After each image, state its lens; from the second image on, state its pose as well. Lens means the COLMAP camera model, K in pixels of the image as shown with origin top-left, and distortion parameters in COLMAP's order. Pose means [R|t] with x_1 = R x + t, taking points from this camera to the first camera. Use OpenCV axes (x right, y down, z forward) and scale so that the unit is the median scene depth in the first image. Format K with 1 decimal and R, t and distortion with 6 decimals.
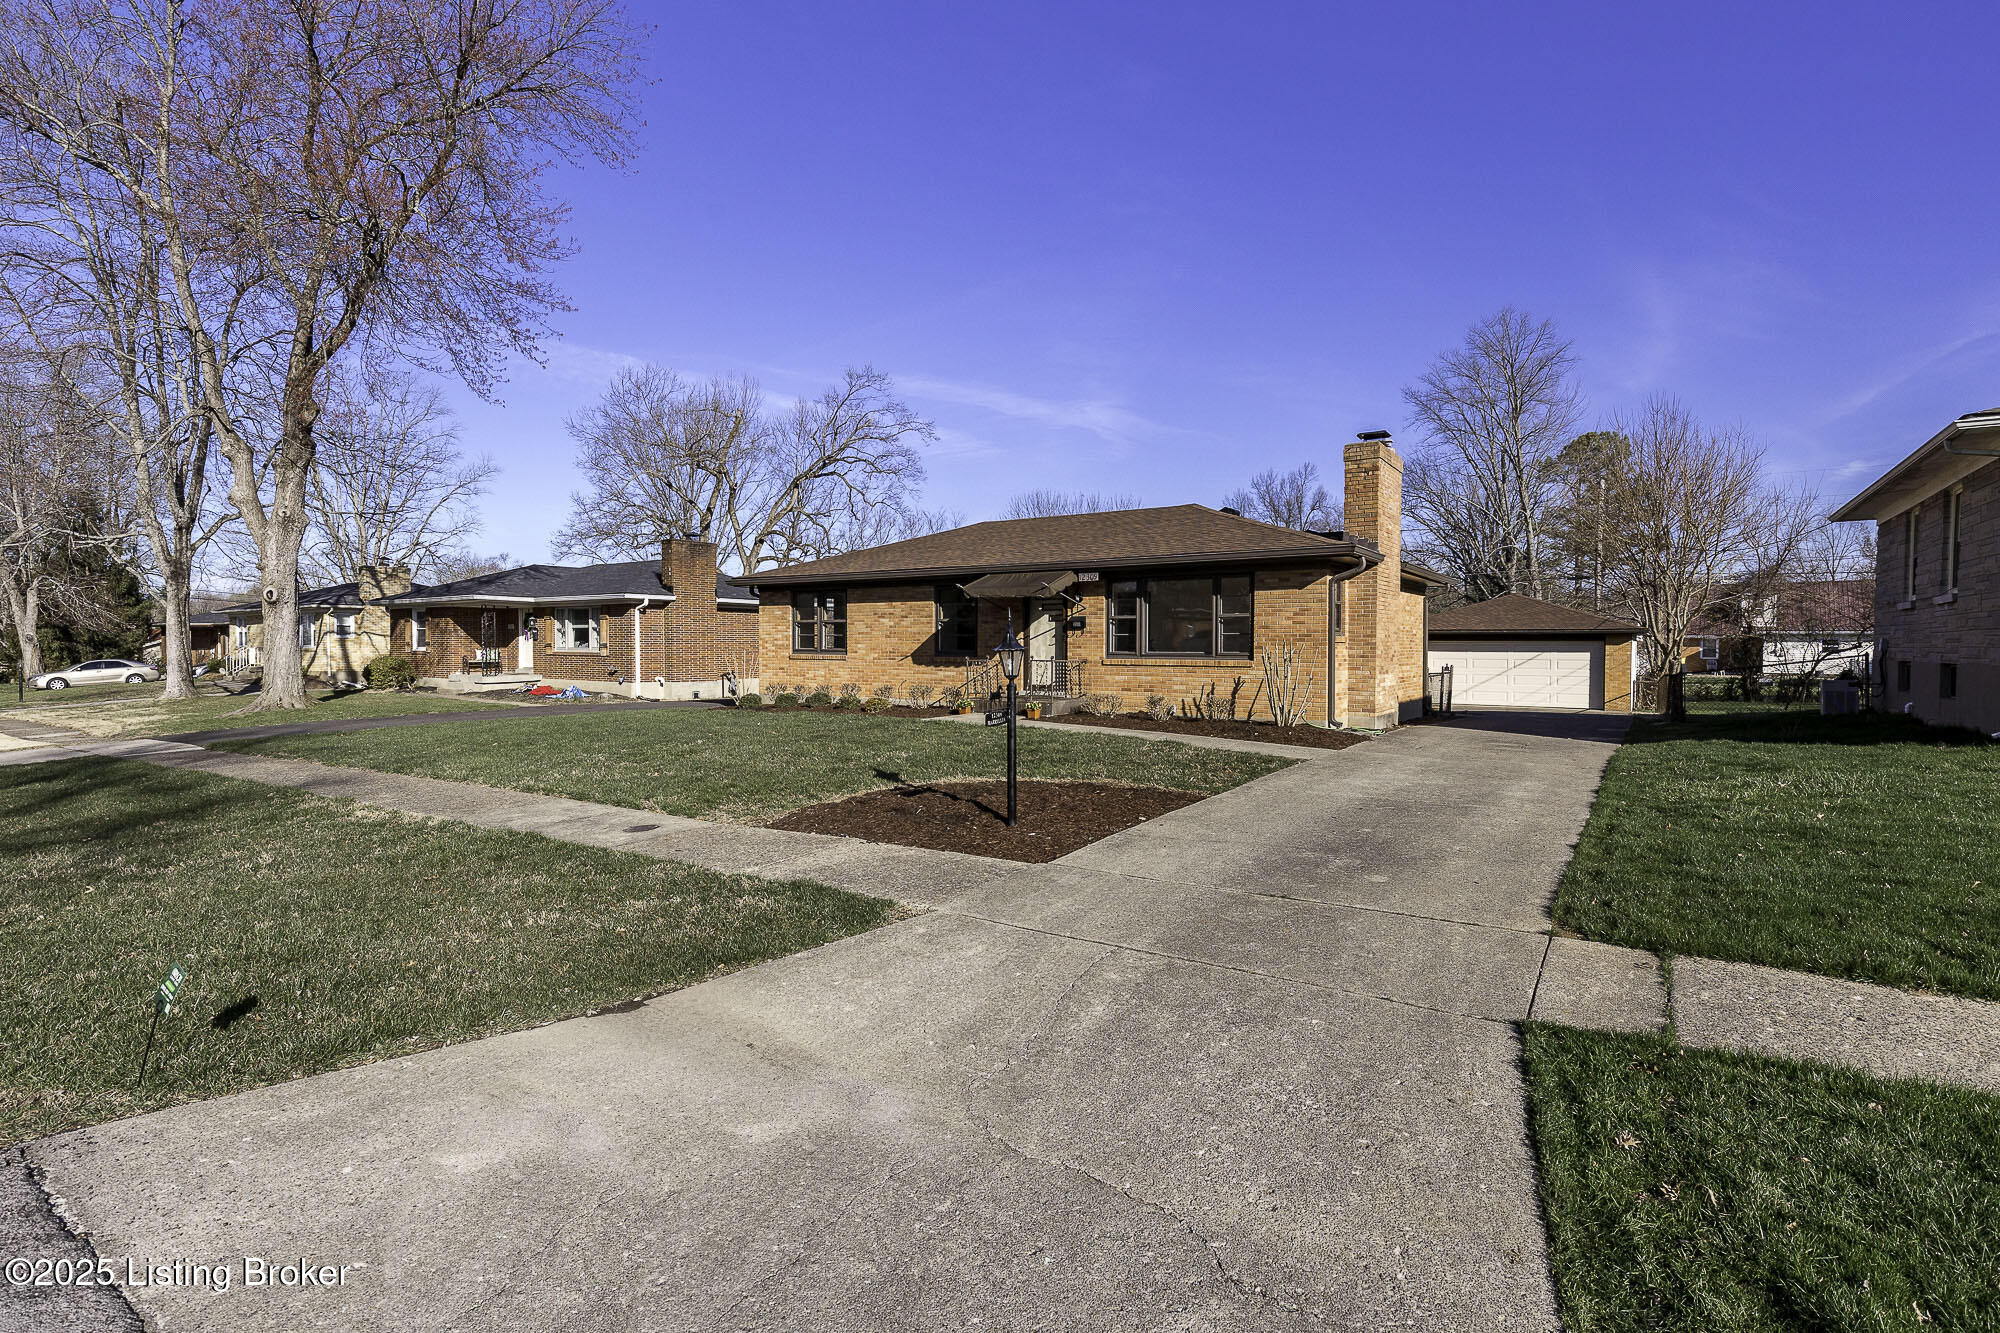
lens RADIAL K [[931.6, 0, 996.1], [0, 931.6, 667.5], [0, 0, 1]] dist [0.002892, -0.000054]
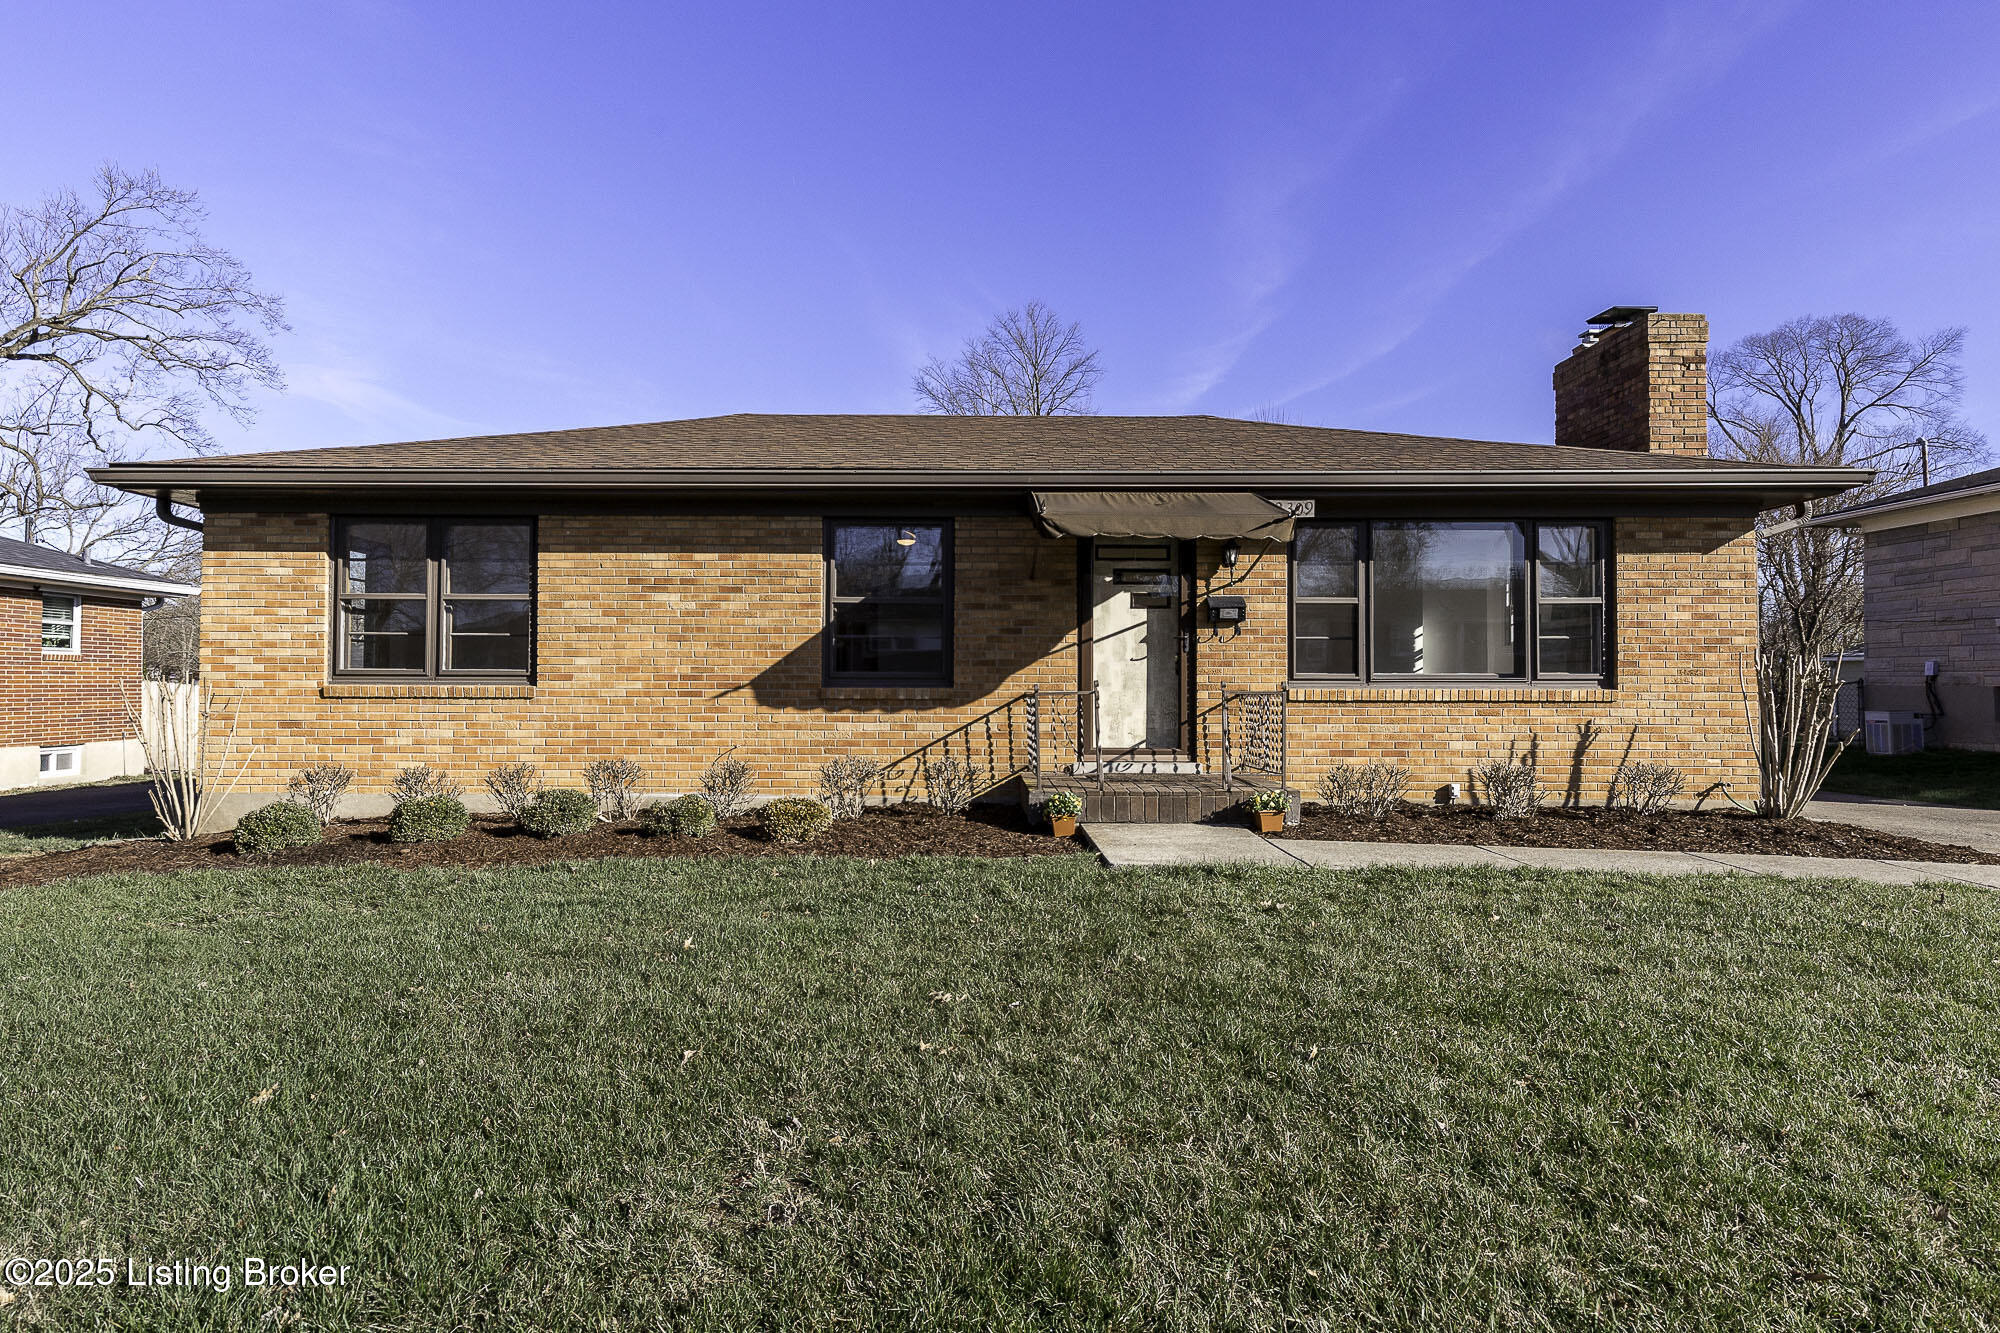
lens RADIAL K [[1089.6, 0, 964.3], [0, 1089.6, 668.4], [0, 0, 1]] dist [0.001703, -0.000713]
pose [[0.822792, 0.006896, 0.568301, -0.198943], [0.014562, 0.999342, -0.033210, -0.002238], [-0.568156, 0.035601, 0.822150, 0.389609]]
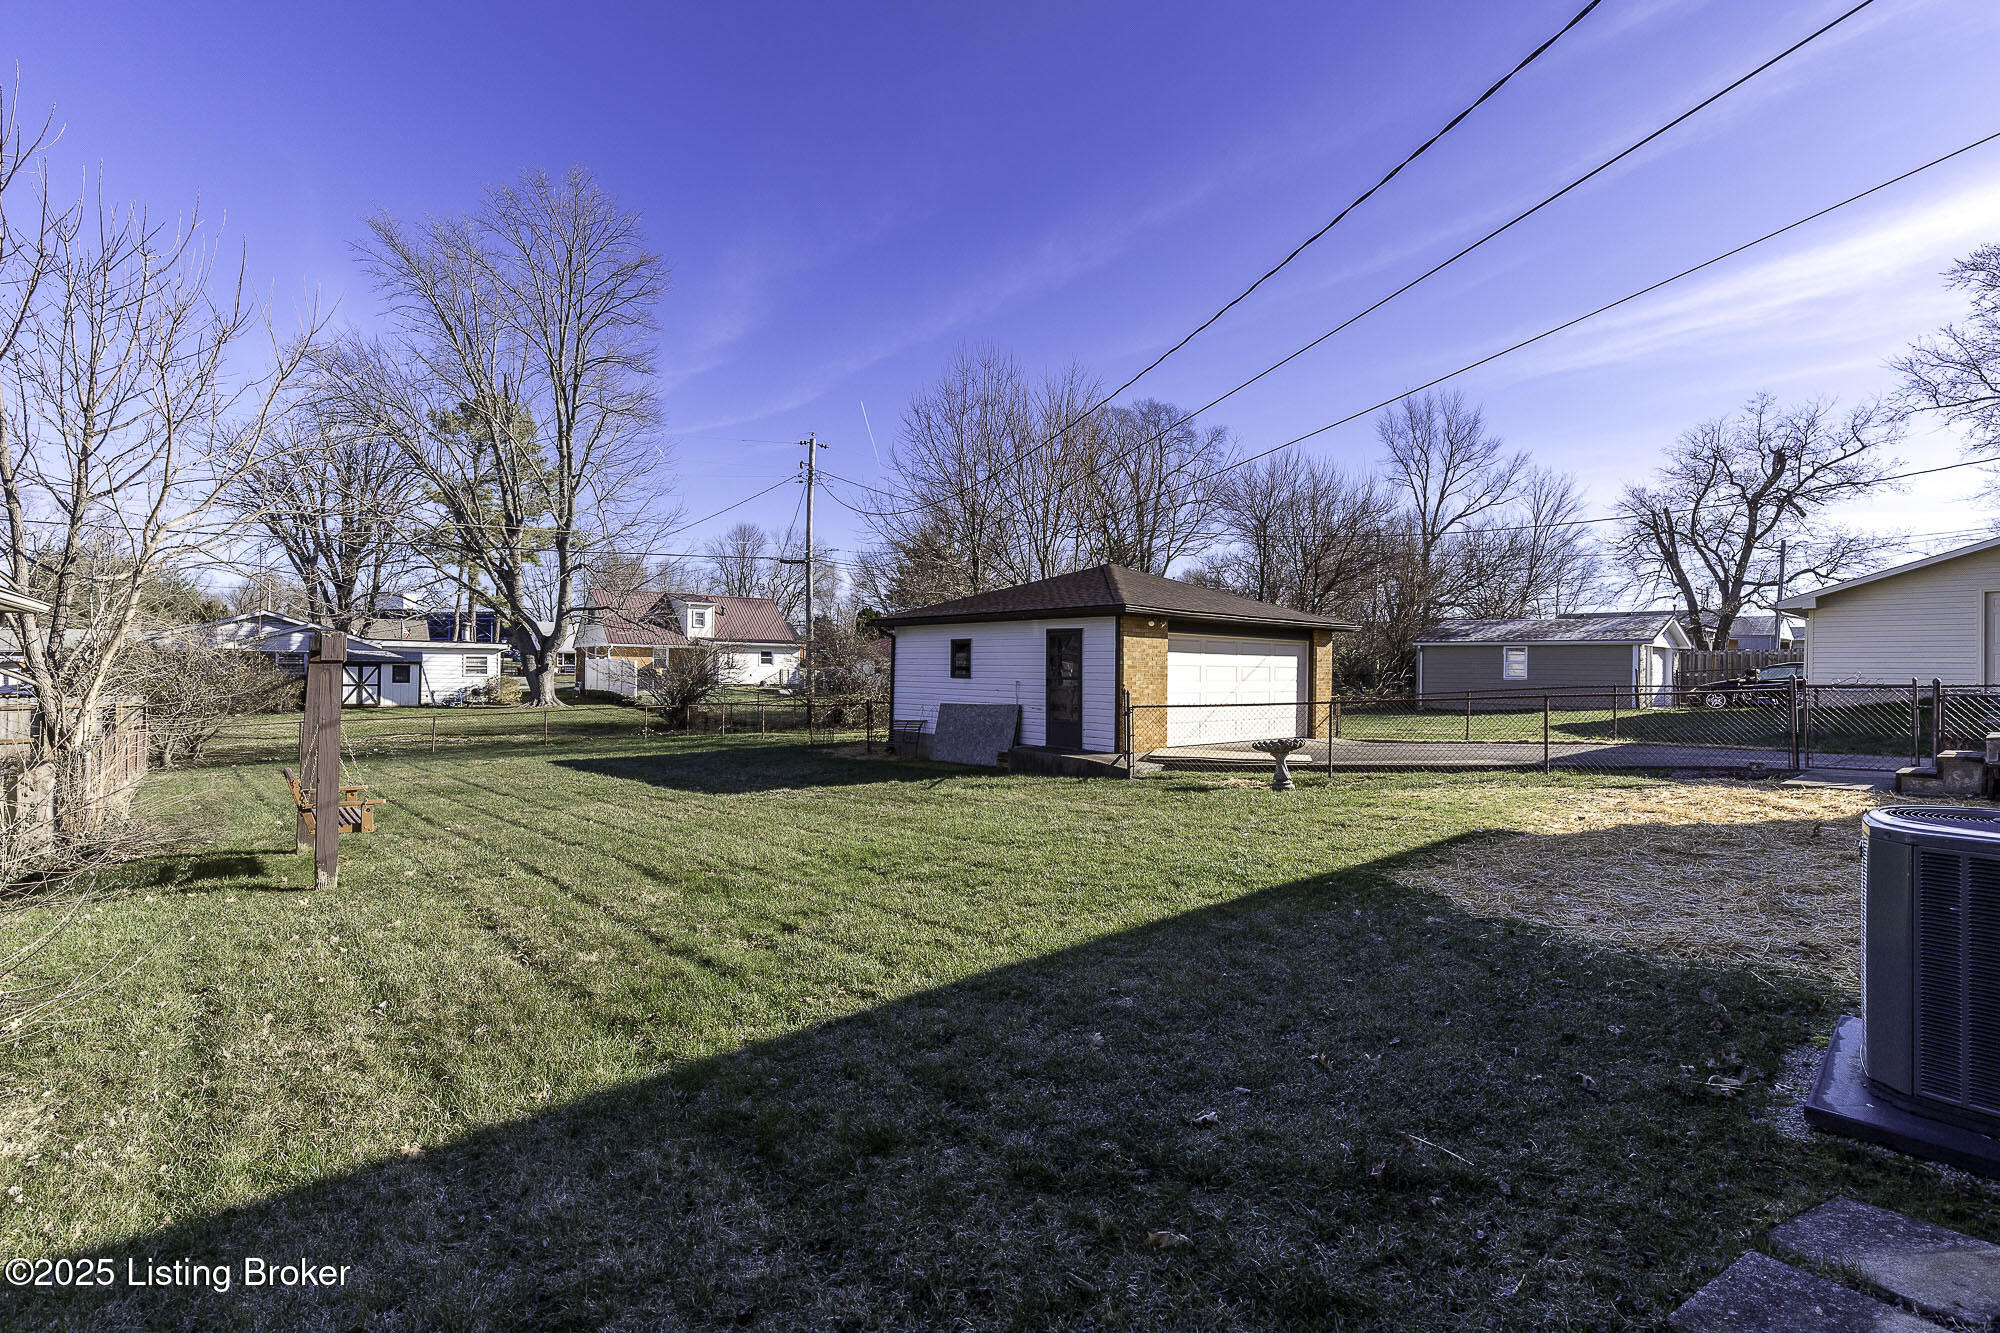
lens RADIAL K [[896.4, 0, 1000.0], [0, 896.4, 666.5], [0, 0, 1]] dist [0.005722, 0.000404]
pose [[0.239742, 0.001306, 0.970836, -0.073015], [0.013948, 0.999891, -0.004790, -0.009118], [-0.970737, 0.014689, 0.239697, 1.072515]]
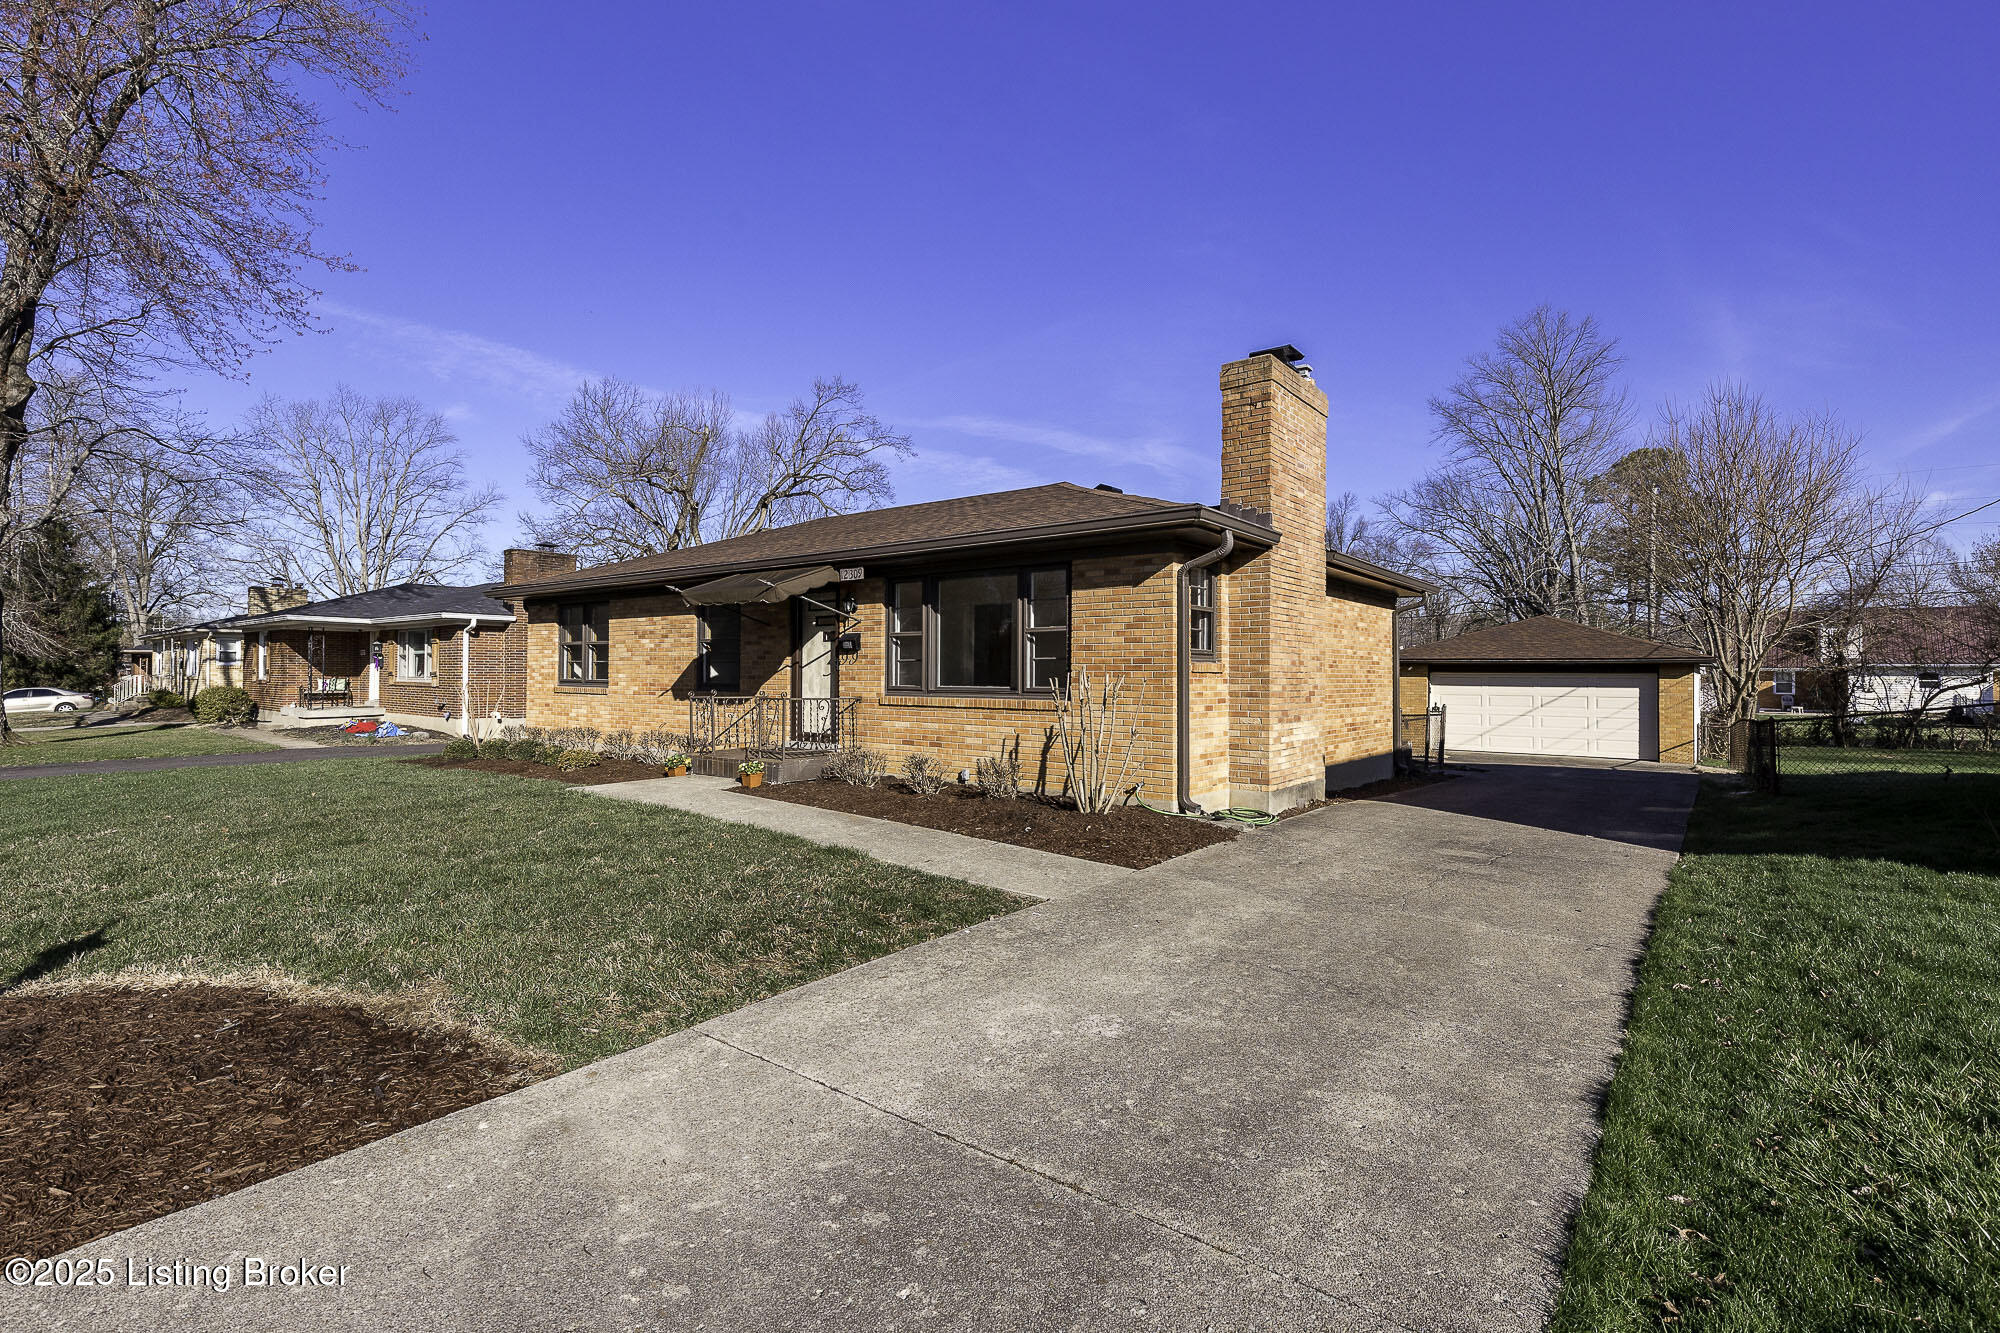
lens RADIAL K [[904.7, 0, 1000.0], [0, 904.7, 666.5], [0, 0, 1]] dist [0.003222, 0.000392]
pose [[0.998483, 0.003074, -0.054983, 0.143949], [-0.004975, 0.999393, -0.034472, -0.005162], [0.054844, 0.034693, 0.997892, 0.212049]]
